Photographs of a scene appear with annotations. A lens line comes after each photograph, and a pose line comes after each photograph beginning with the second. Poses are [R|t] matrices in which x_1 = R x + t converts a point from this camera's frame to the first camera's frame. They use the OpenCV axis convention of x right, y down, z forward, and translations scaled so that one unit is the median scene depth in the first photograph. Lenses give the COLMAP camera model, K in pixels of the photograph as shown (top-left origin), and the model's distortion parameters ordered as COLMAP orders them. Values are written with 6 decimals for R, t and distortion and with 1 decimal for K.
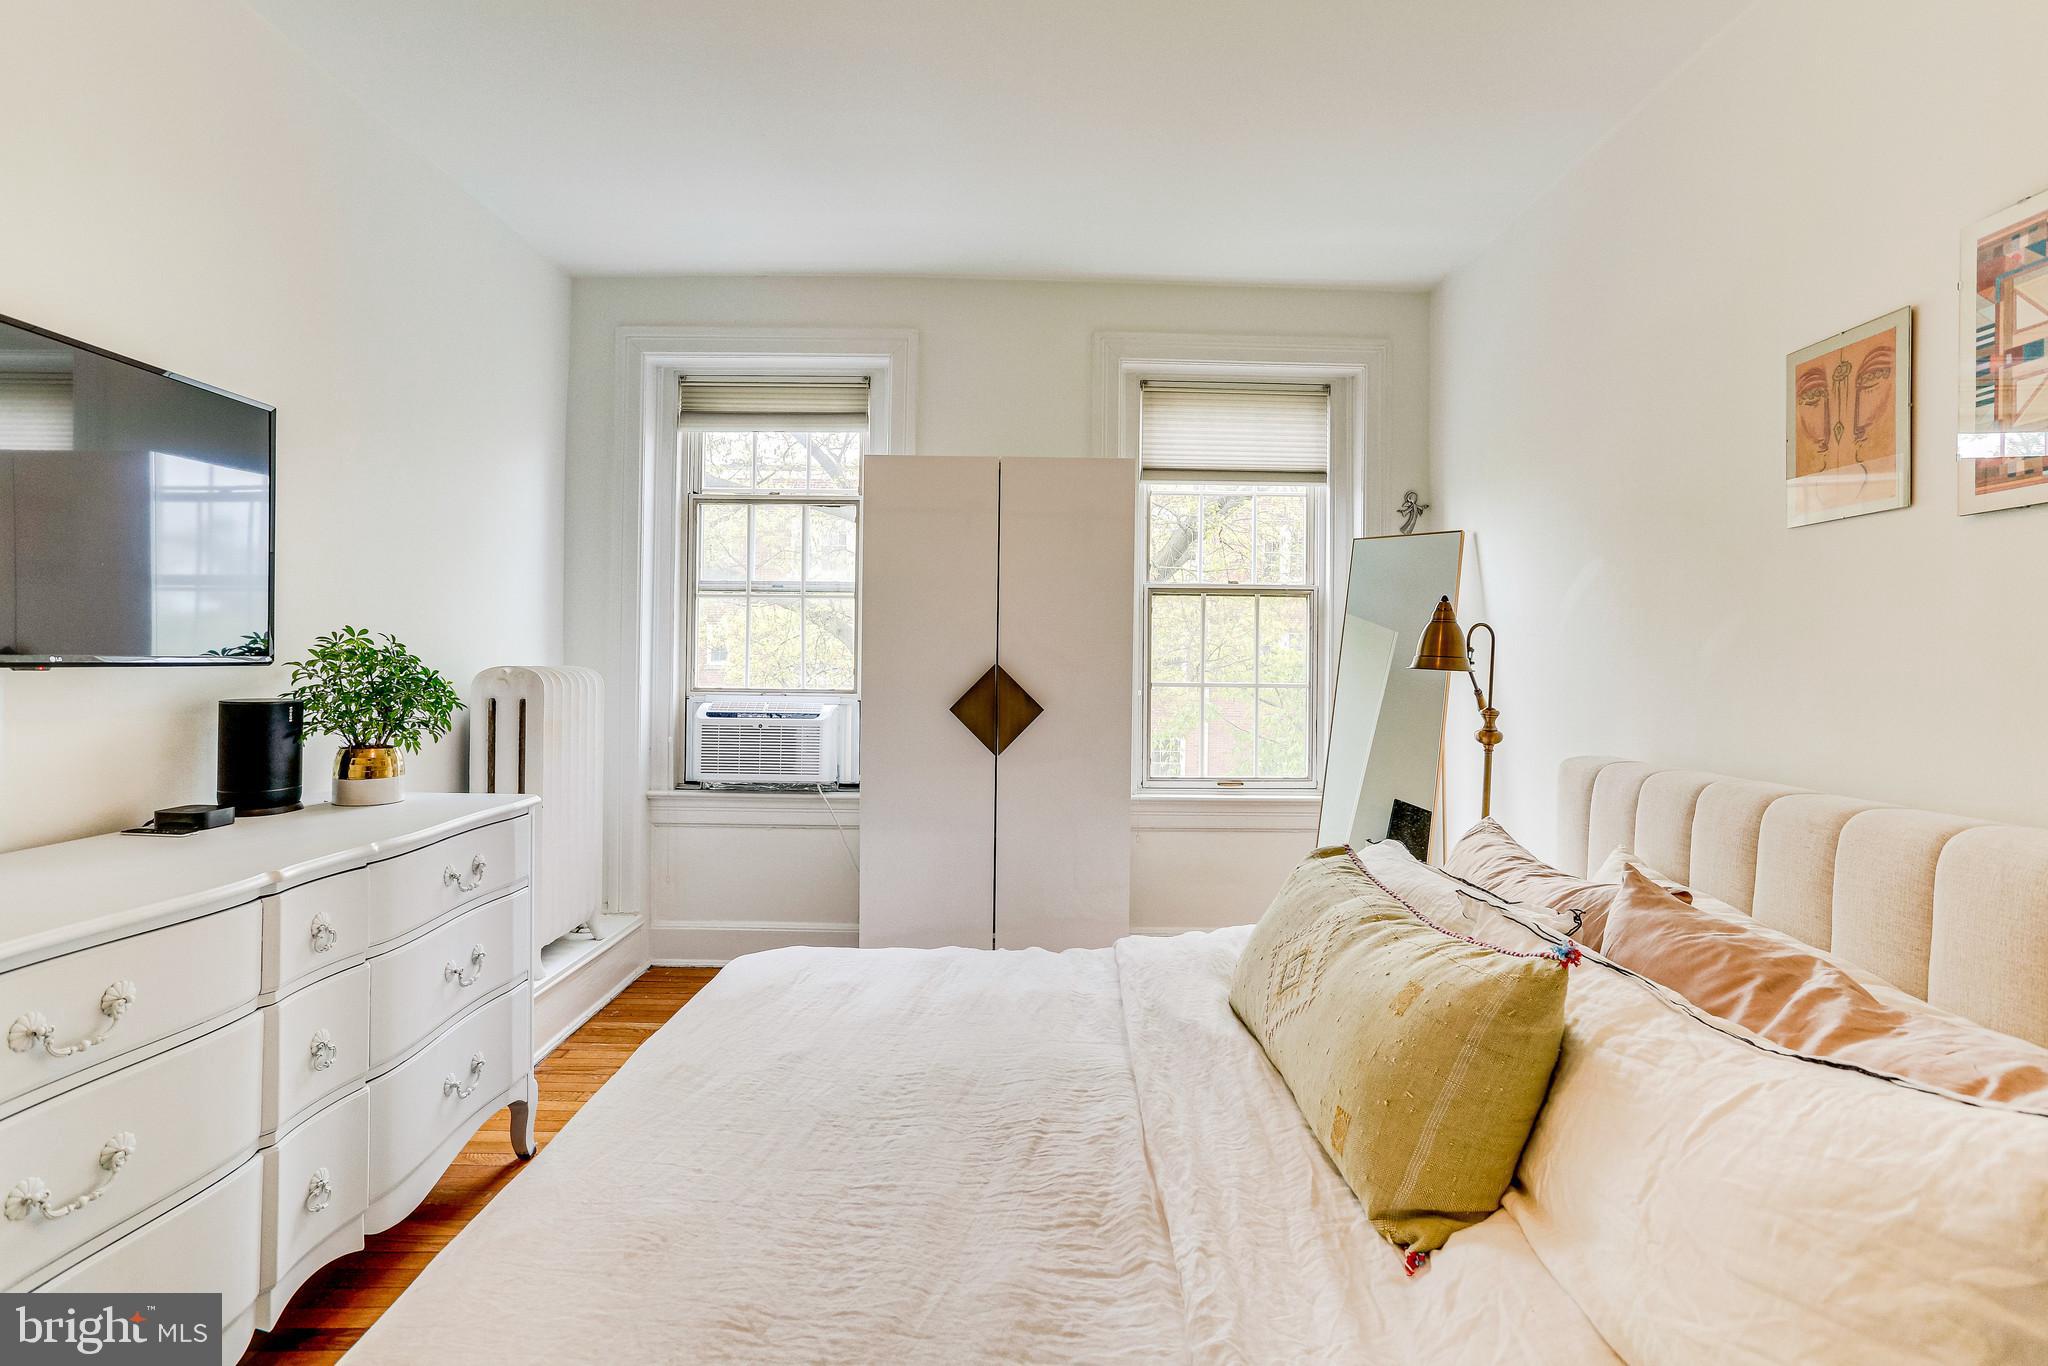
lens RADIAL K [[995.0, 0, 1018.7], [0, 995.0, 668.5], [0, 0, 1]] dist [-0.038621, 0.027837]
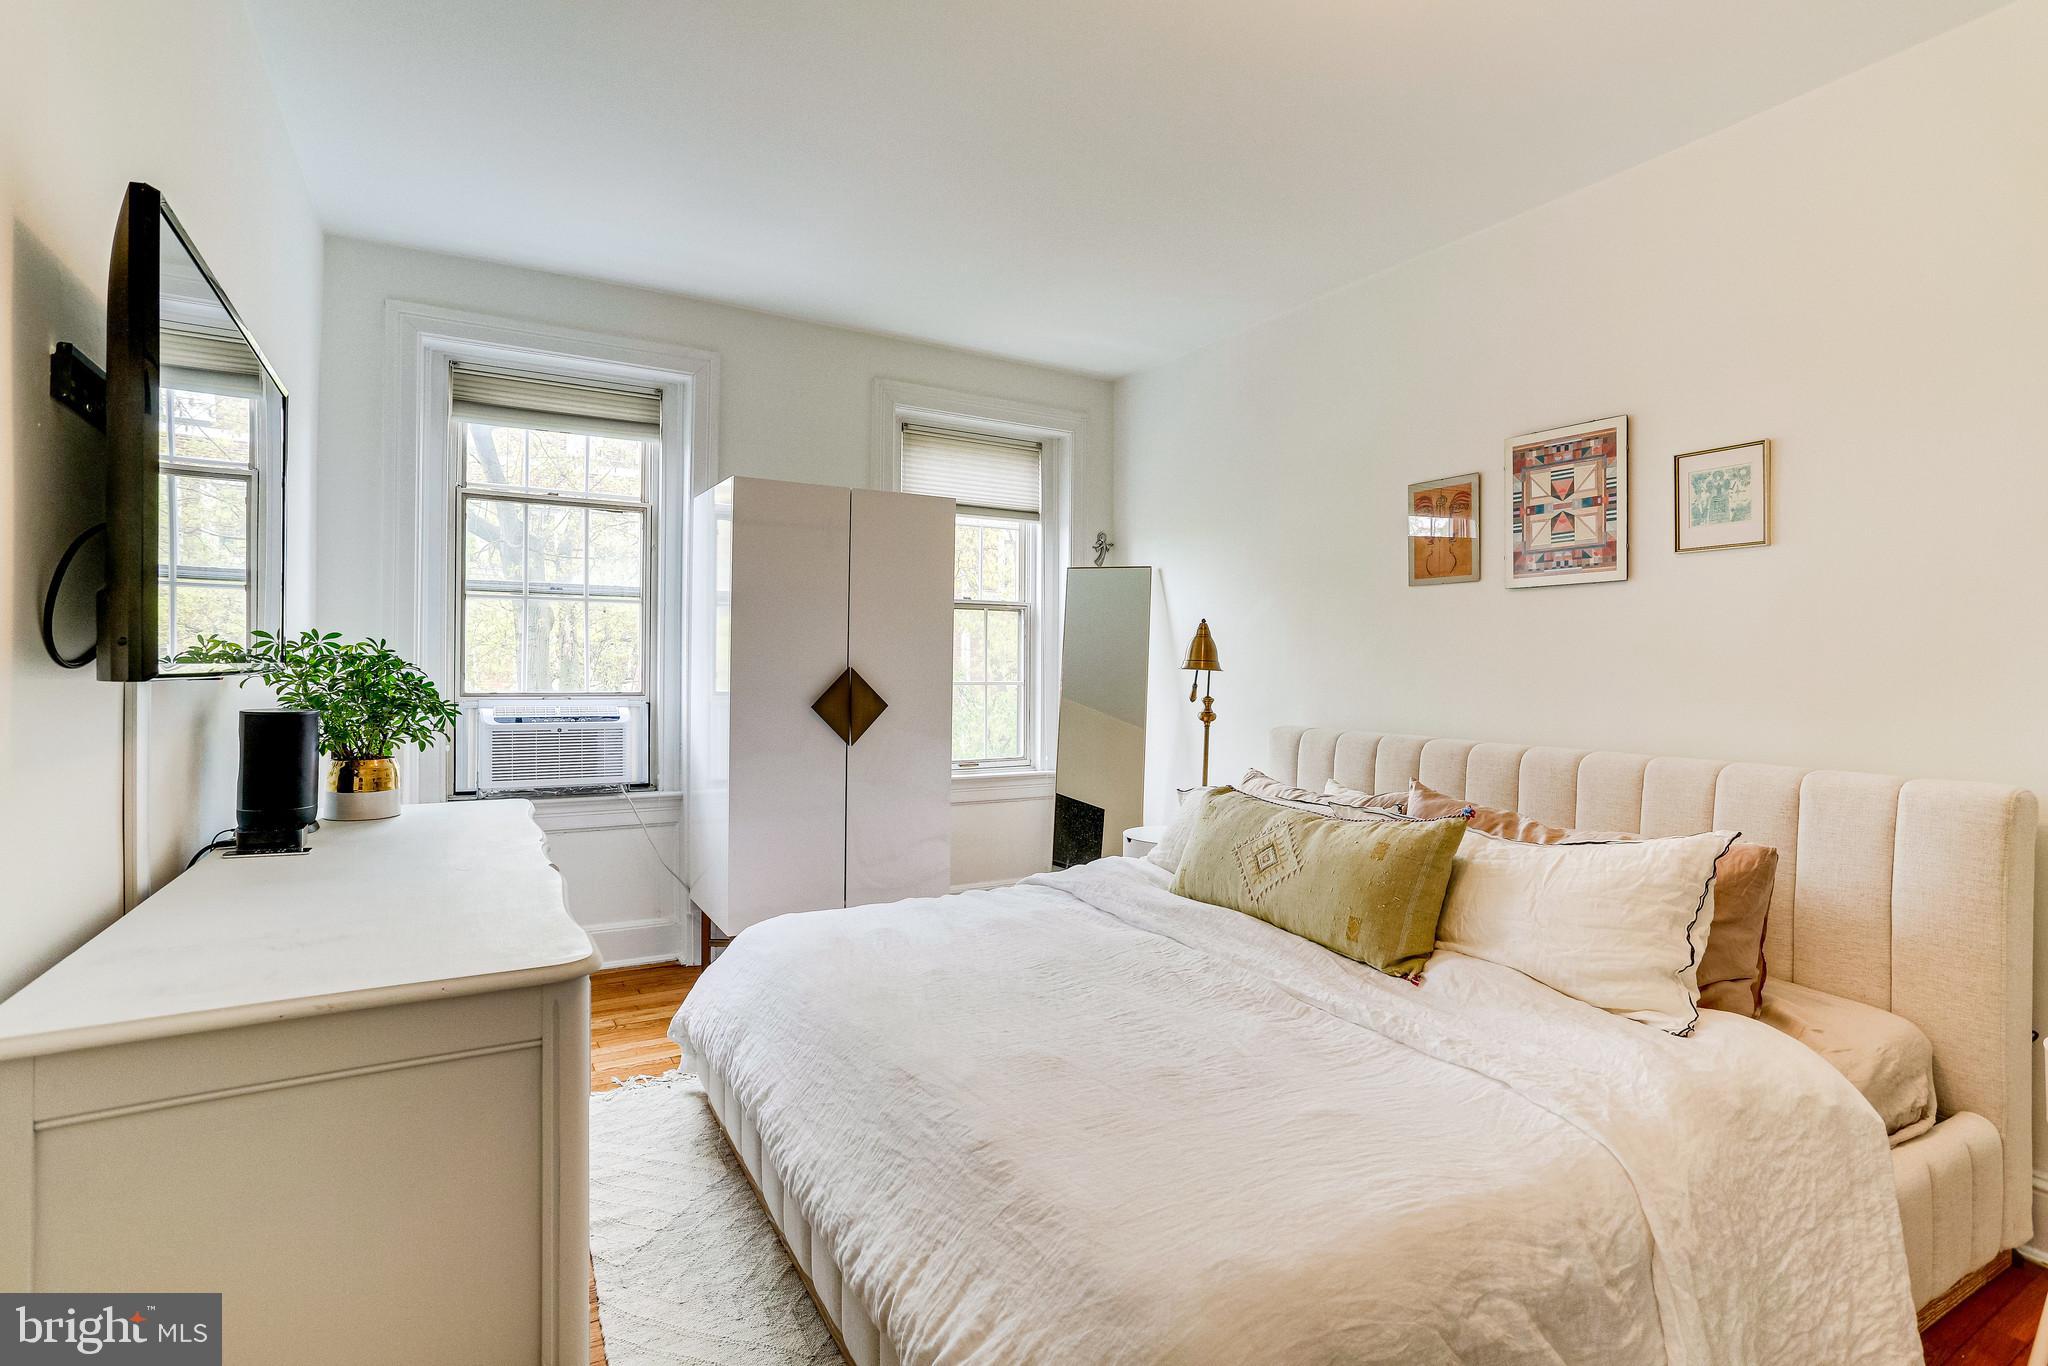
lens RADIAL K [[995.0, 0, 1018.7], [0, 995.0, 668.5], [0, 0, 1]] dist [-0.038621, 0.027837]
pose [[0.866293, -0.004977, 0.499511, -0.425444], [0.004711, 0.999987, 0.001795, -0.003835], [-0.499514, 0.000798, 0.866306, -0.097696]]
